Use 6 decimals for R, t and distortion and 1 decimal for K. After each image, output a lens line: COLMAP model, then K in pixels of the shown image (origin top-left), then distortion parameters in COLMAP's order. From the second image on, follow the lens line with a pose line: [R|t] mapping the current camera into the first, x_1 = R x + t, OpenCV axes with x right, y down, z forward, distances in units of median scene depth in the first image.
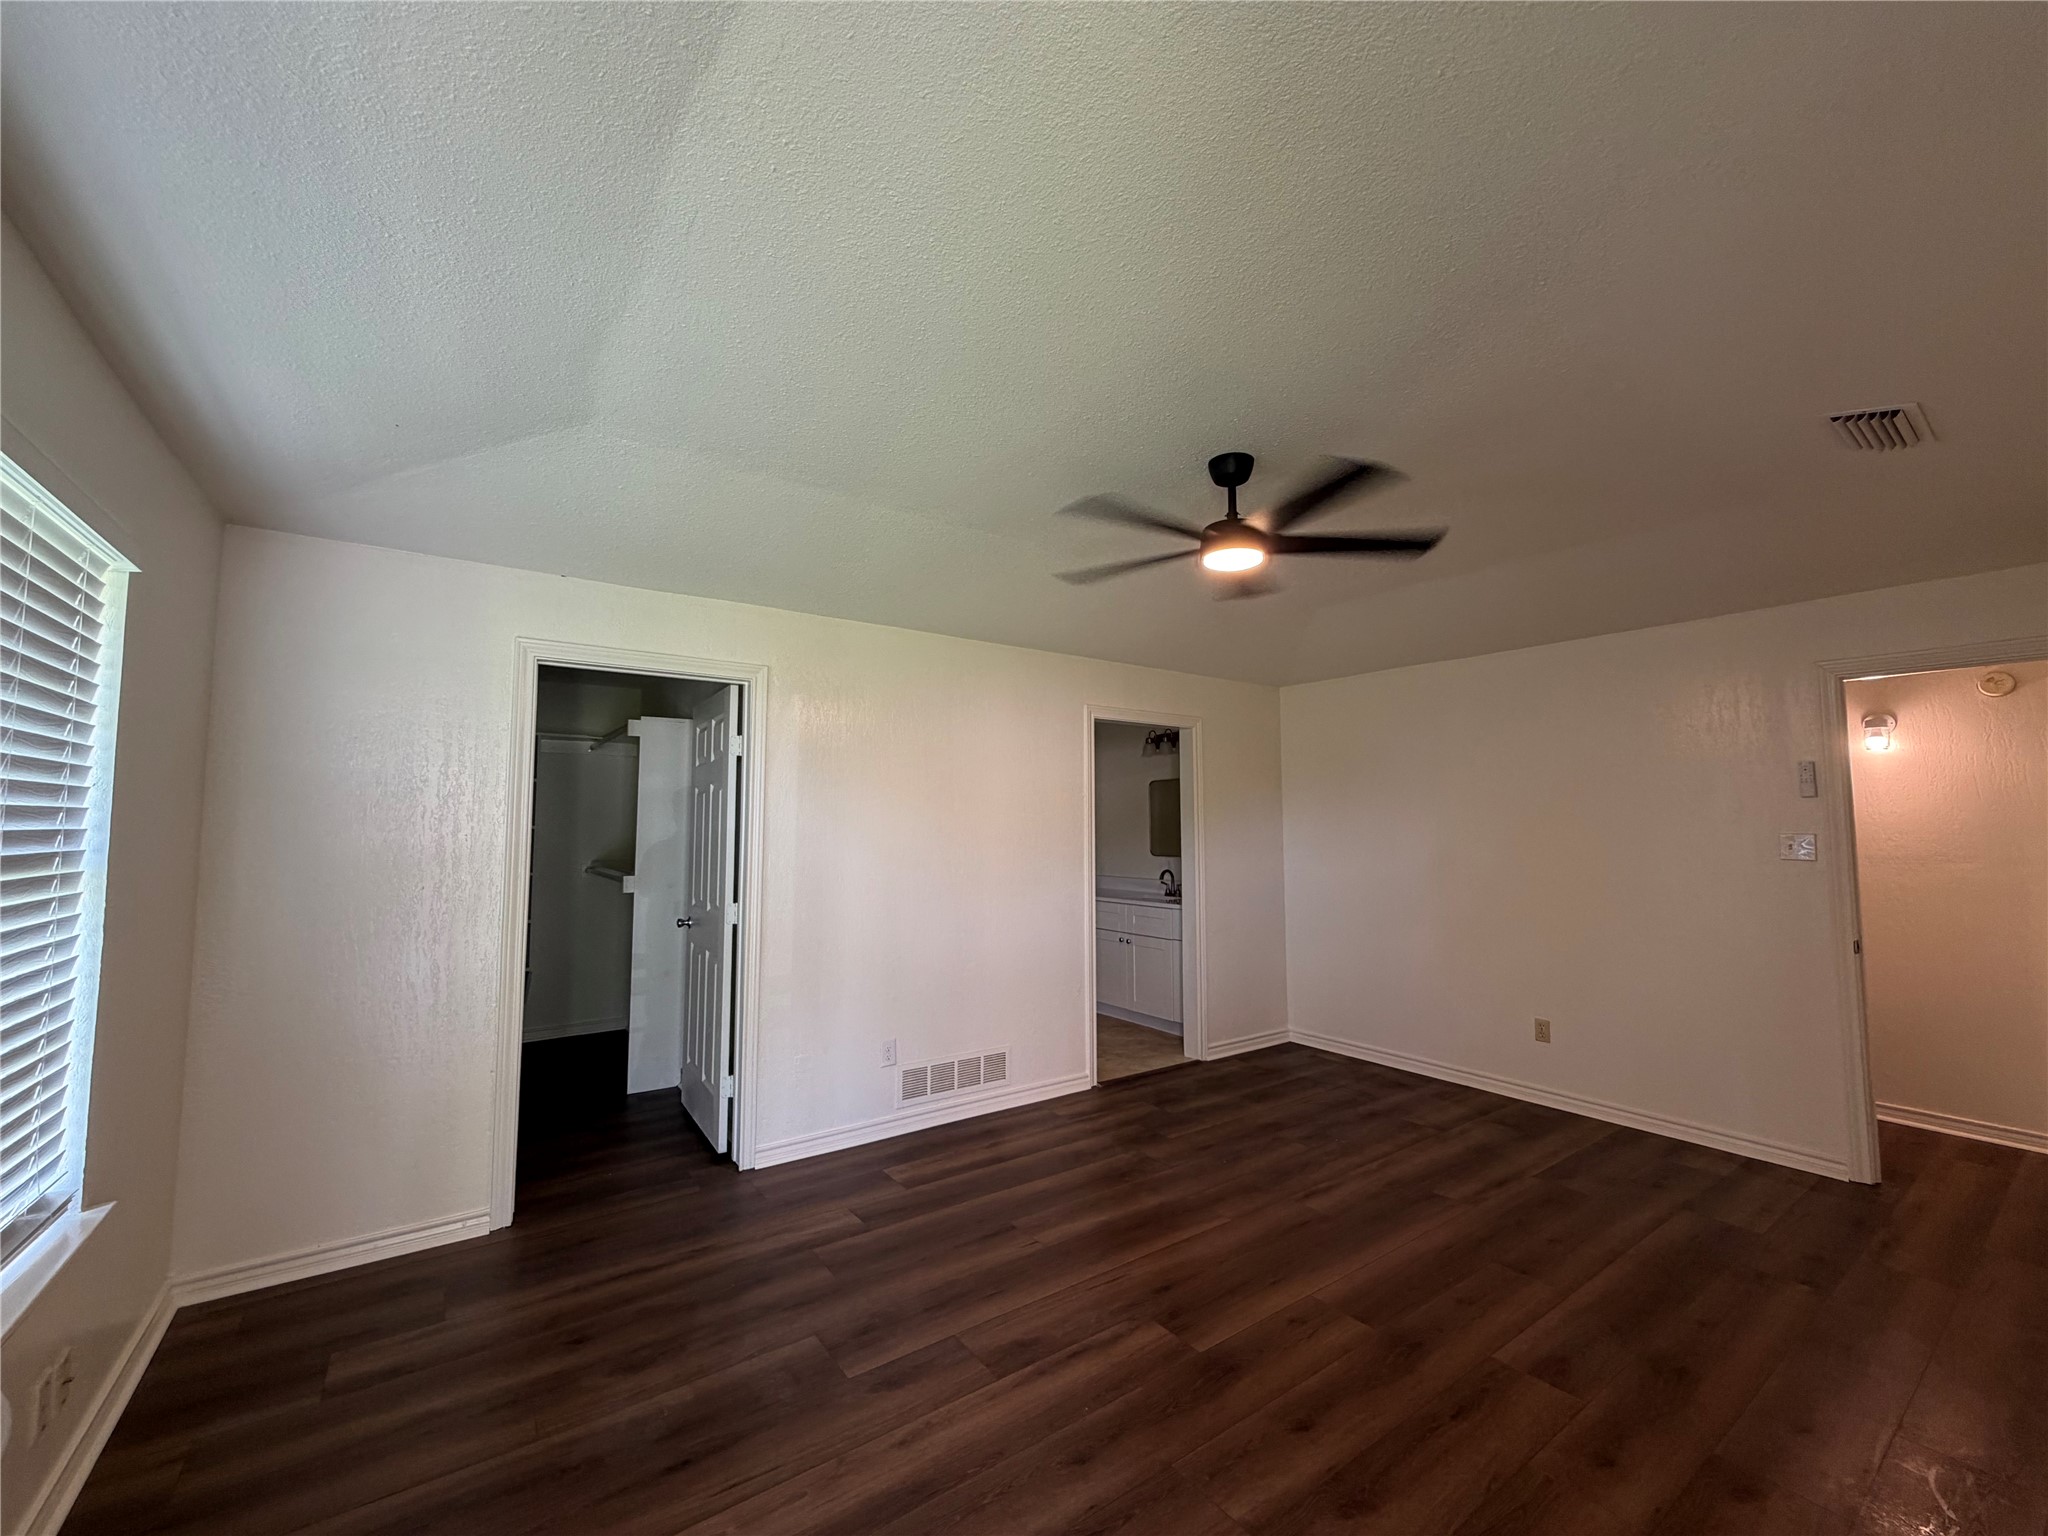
lens RADIAL K [[817.1, 0, 1018.7], [0, 817.1, 768.1], [0, 0, 1]] dist [0.000078, -0.000171]
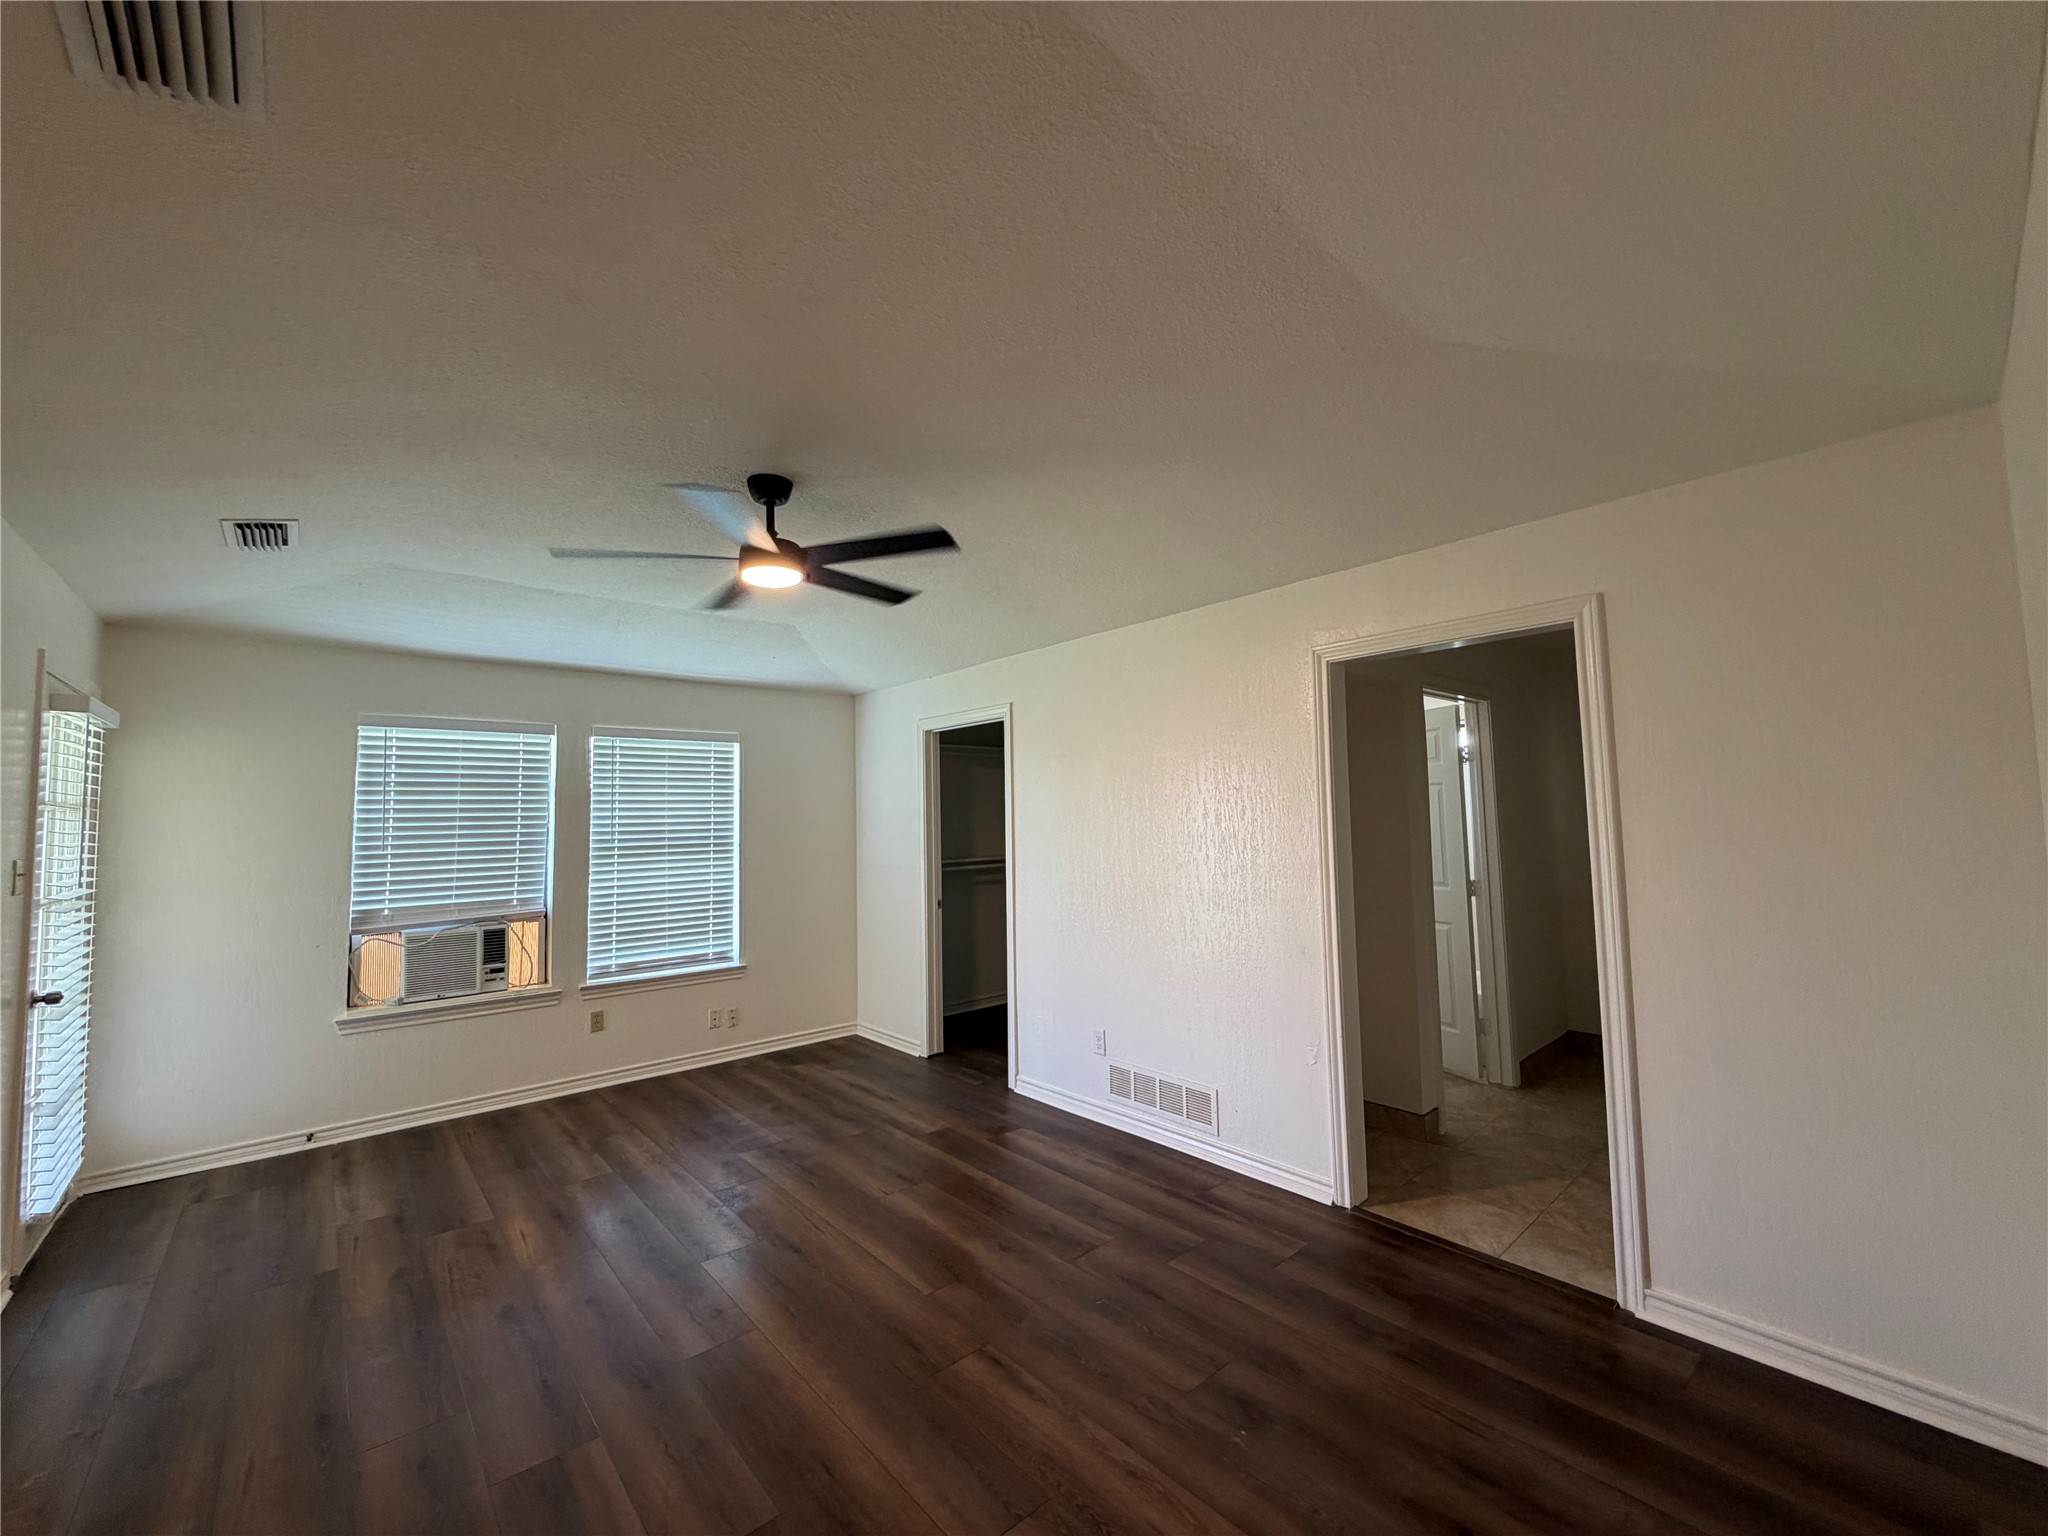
lens RADIAL K [[810.4, 0, 990.6], [0, 810.4, 763.0], [0, 0, 1]] dist [-0.000040, -0.000068]
pose [[0.078218, -0.067039, -0.994680, 0.941332], [0.106156, 0.992624, -0.058553, 0.039666], [0.991268, -0.101011, 0.084758, 0.851989]]
